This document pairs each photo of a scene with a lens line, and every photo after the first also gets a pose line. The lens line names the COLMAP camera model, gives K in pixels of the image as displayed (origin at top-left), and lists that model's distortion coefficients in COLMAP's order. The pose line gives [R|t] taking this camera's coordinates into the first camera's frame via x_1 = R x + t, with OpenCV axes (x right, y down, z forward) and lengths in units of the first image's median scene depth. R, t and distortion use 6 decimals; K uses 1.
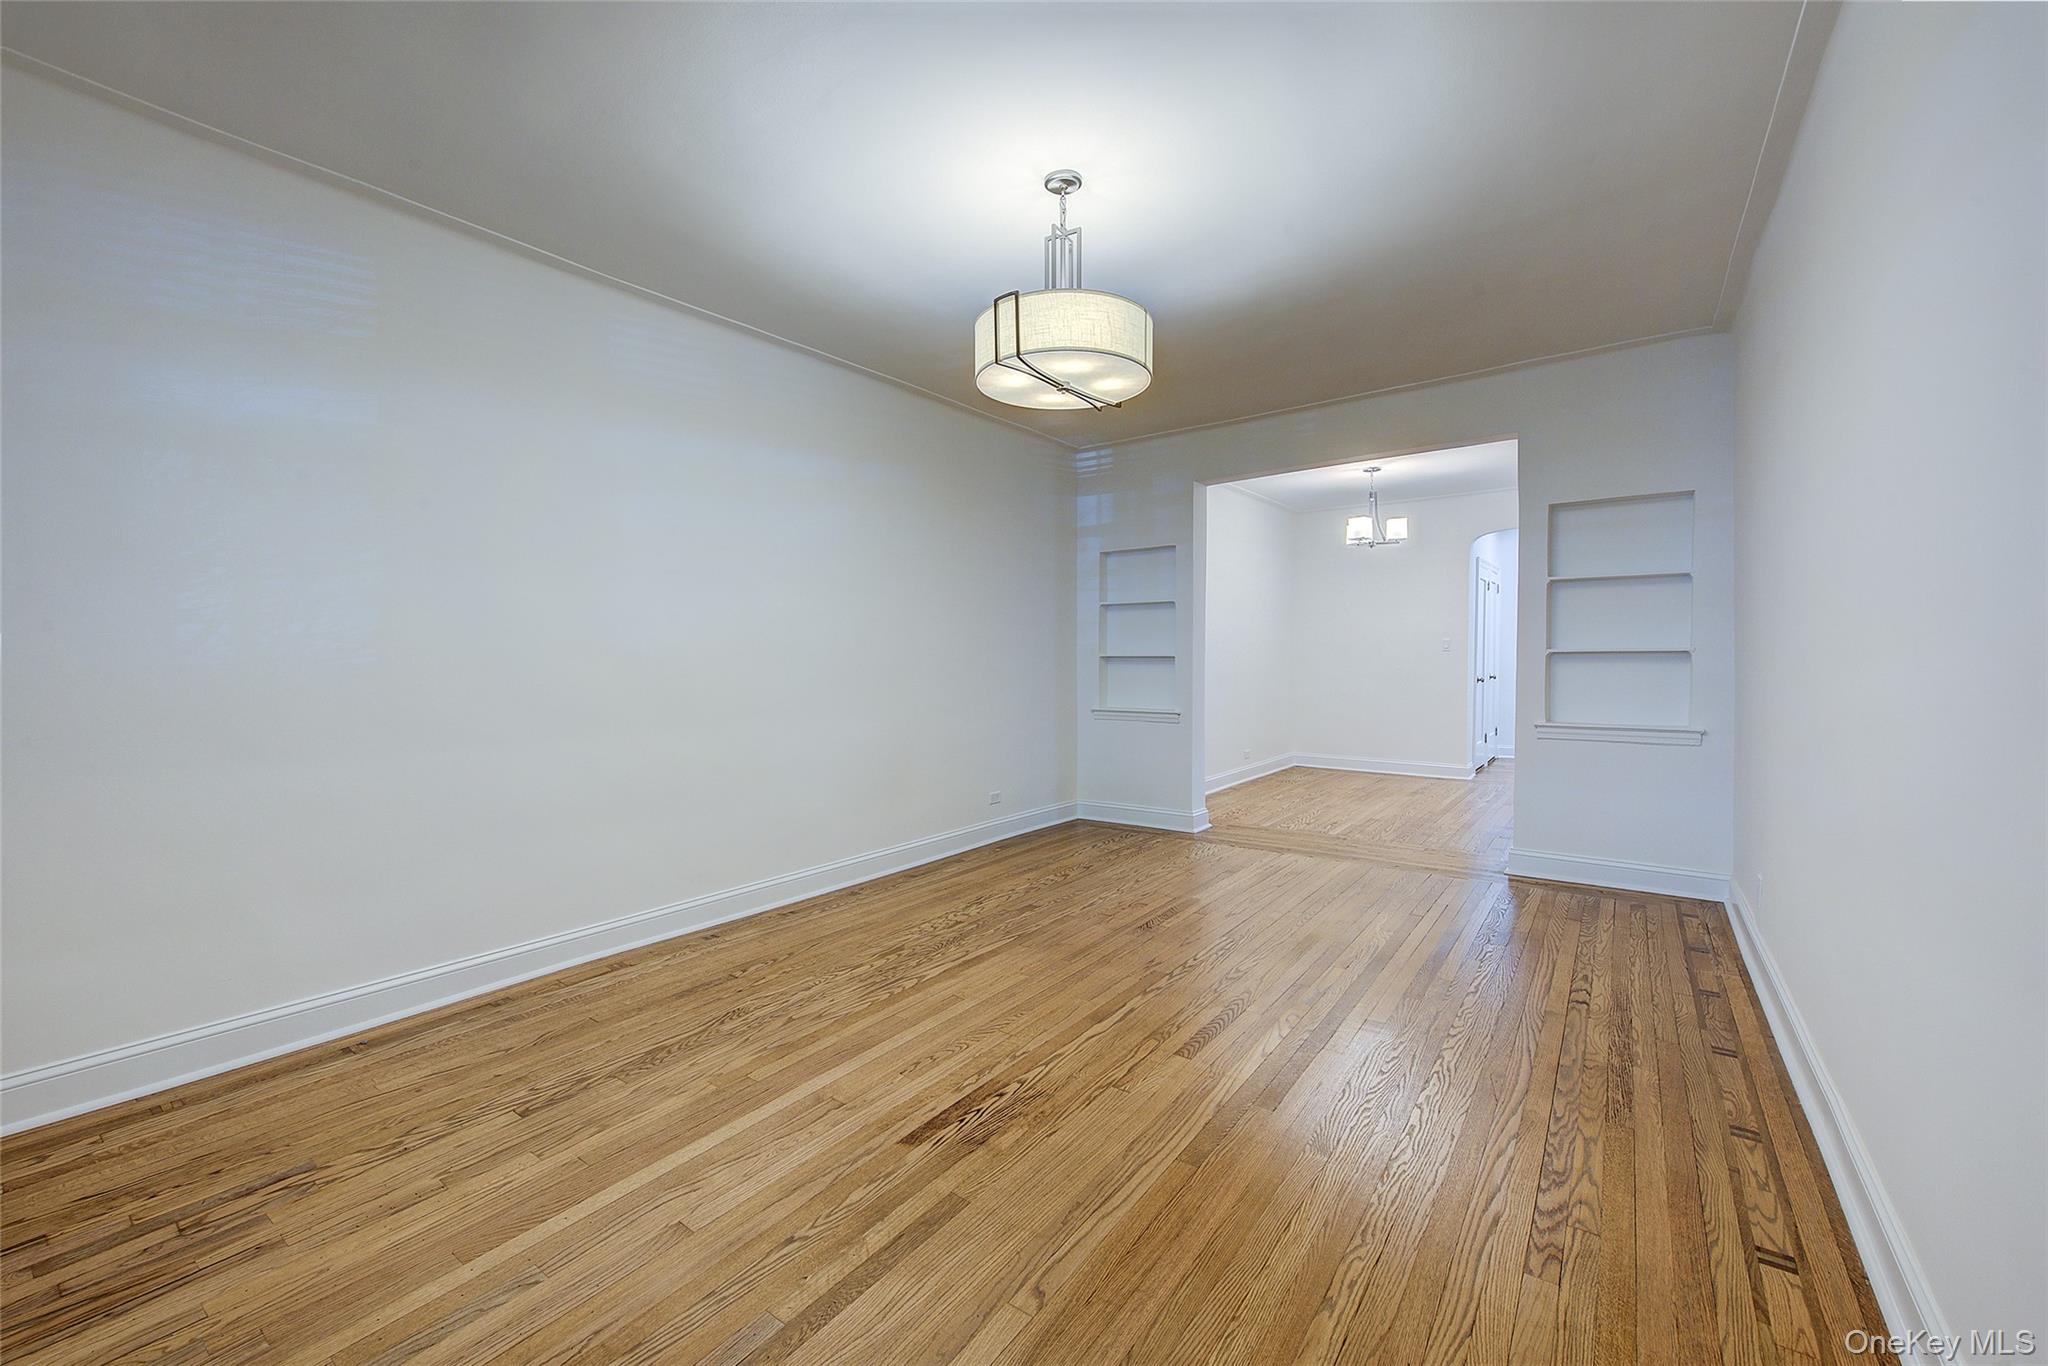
lens RADIAL K [[810.6, 0, 1023.3], [0, 810.6, 683.8], [0, 0, 1]] dist [-0.001016, -0.000165]
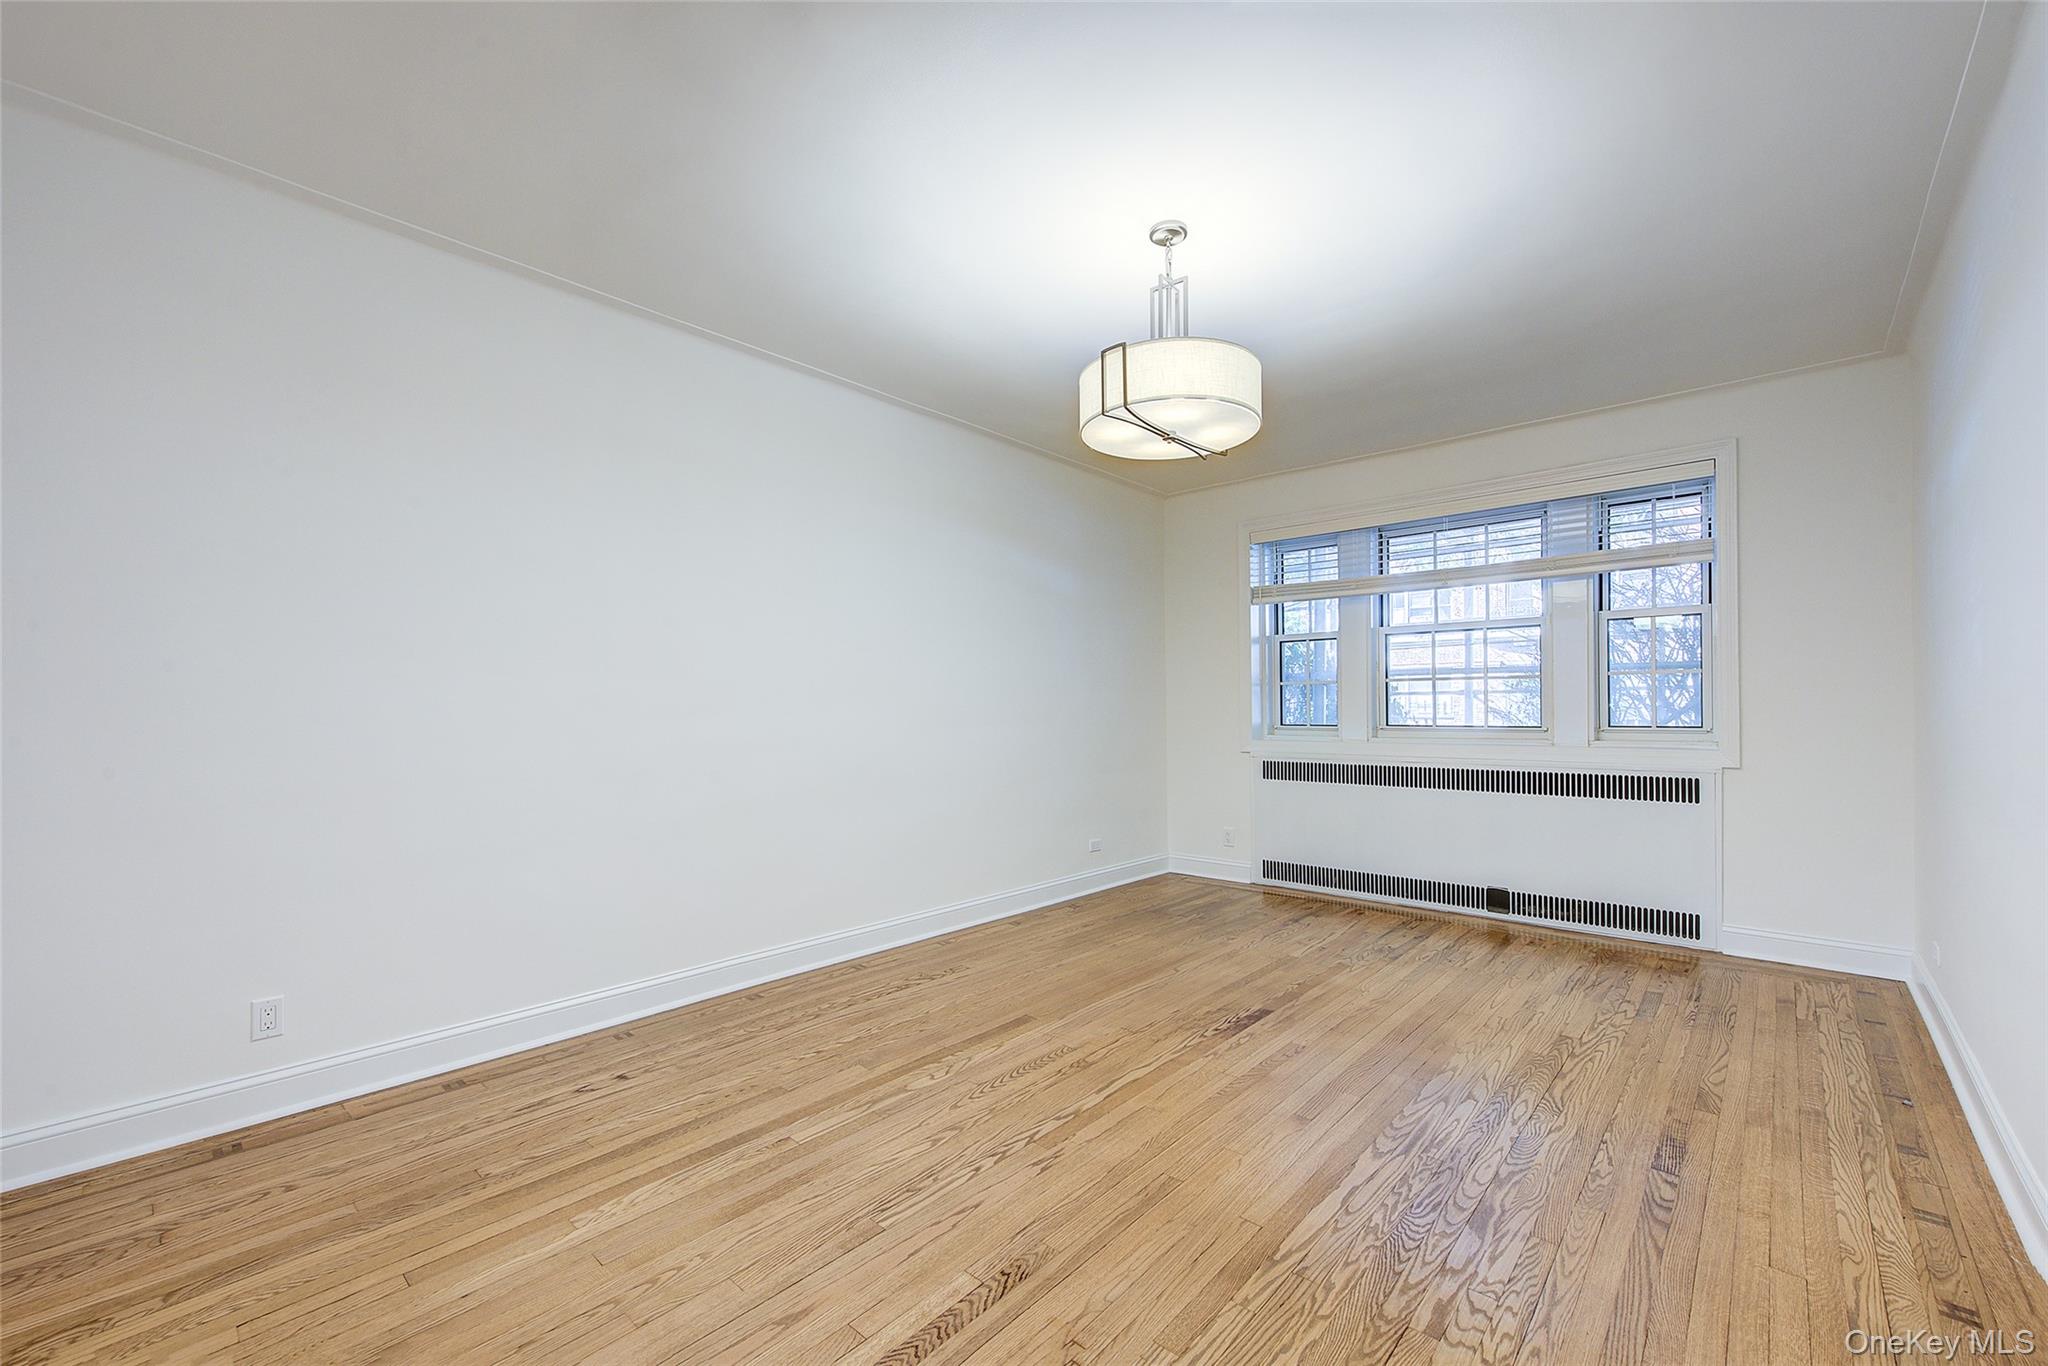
lens RADIAL K [[886.8, 0, 988.3], [0, 886.8, 712.4], [0, 0, 1]] dist [0.009884, -0.000143]
pose [[0.996273, 0.004219, -0.086149, -0.077598], [-0.006356, 0.999678, -0.024547, 0.003370], [0.086018, 0.025003, 0.995980, -0.103509]]
